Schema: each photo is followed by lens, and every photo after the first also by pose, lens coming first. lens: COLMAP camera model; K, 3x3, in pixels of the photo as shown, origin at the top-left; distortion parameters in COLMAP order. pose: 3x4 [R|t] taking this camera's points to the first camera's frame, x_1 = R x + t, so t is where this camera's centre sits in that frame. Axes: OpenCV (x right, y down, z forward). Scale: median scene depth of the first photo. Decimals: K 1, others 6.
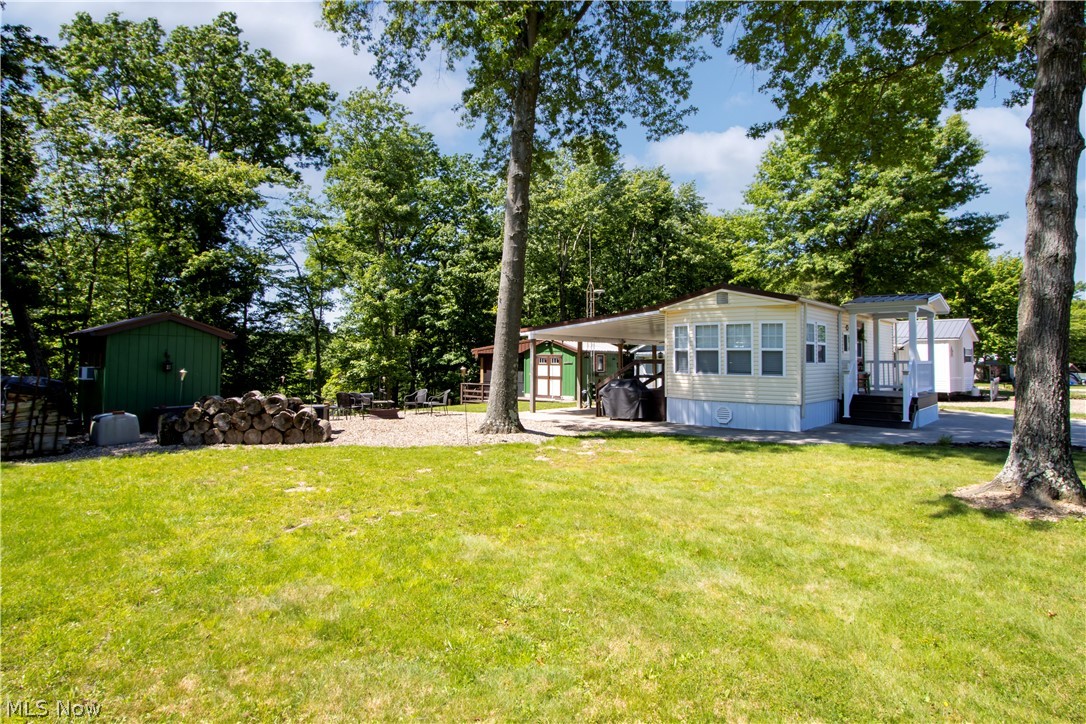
lens RADIAL K [[565.5, 0, 544.3], [0, 565.5, 353.6], [0, 0, 1]] dist [-0.030316, -0.000442]
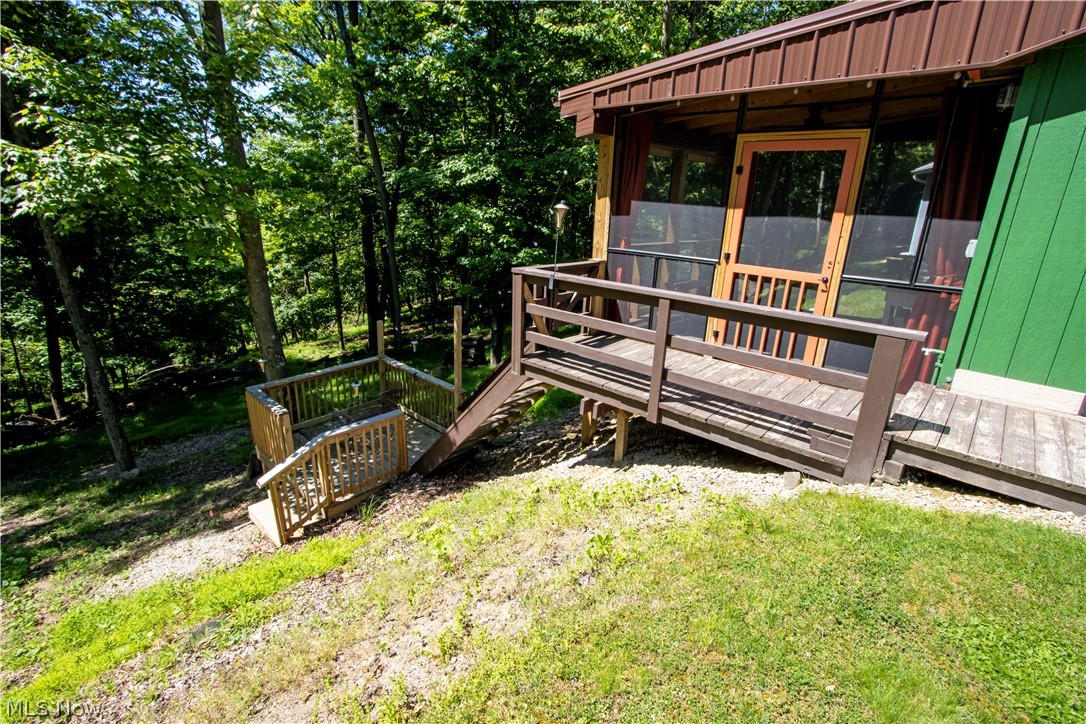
lens RADIAL K [[504.5, 0, 534.5], [0, 504.5, 353.3], [0, 0, 1]] dist [-0.014673, 0.001446]
pose [[0.999401, 0.030774, -0.015805, -0.147319], [-0.024343, 0.950160, 0.310811, 0.028904], [0.024582, -0.310240, 0.950340, 0.896039]]
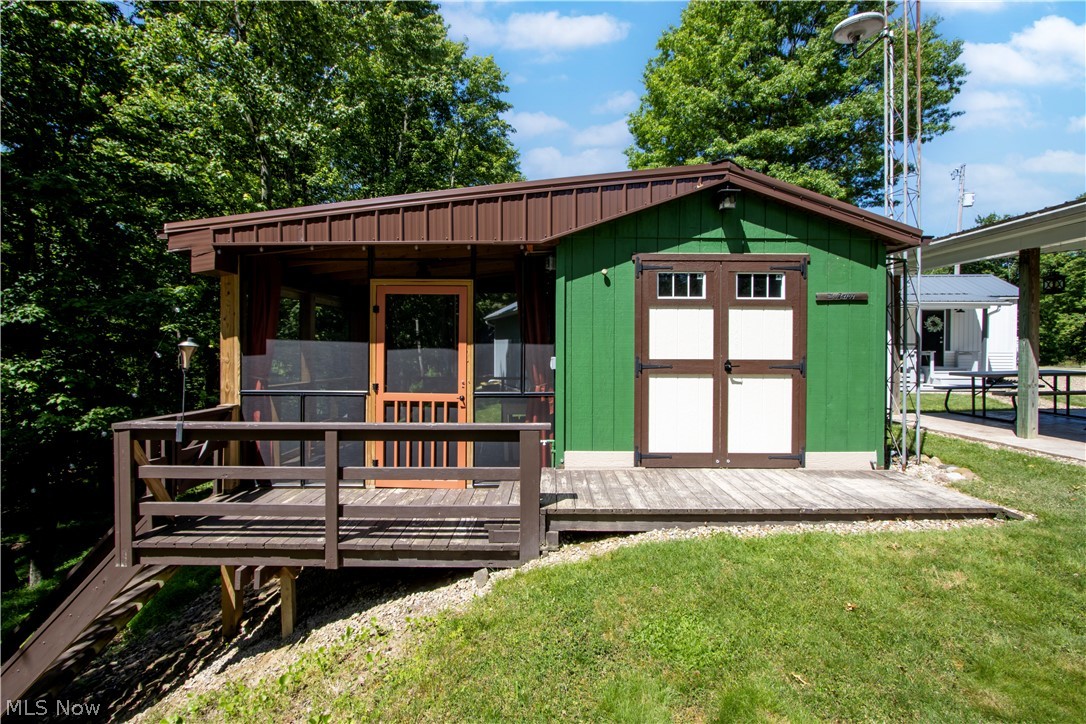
lens RADIAL K [[504.5, 0, 539.3], [0, 504.5, 352.3], [0, 0, 1]] dist [-0.014673, 0.001446]
pose [[0.755513, -0.010156, 0.655055, -0.160237], [-0.005862, 0.999735, 0.022261, 0.032748], [-0.655107, -0.020658, 0.755253, 0.896134]]
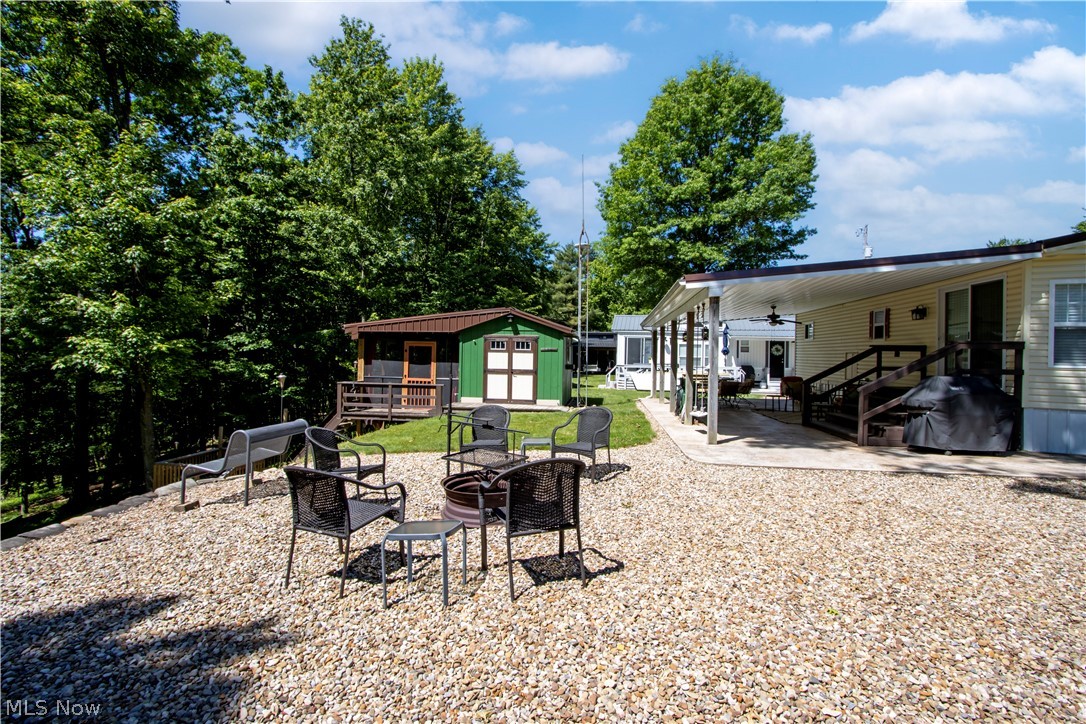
lens RADIAL K [[504.5, 0, 531.1], [0, 504.5, 357.3], [0, 0, 1]] dist [-0.014673, 0.001446]
pose [[0.841580, 0.008144, 0.540071, -0.278014], [-0.019585, 0.999689, 0.015444, 0.016573], [-0.539778, -0.023575, 0.841478, 0.501829]]
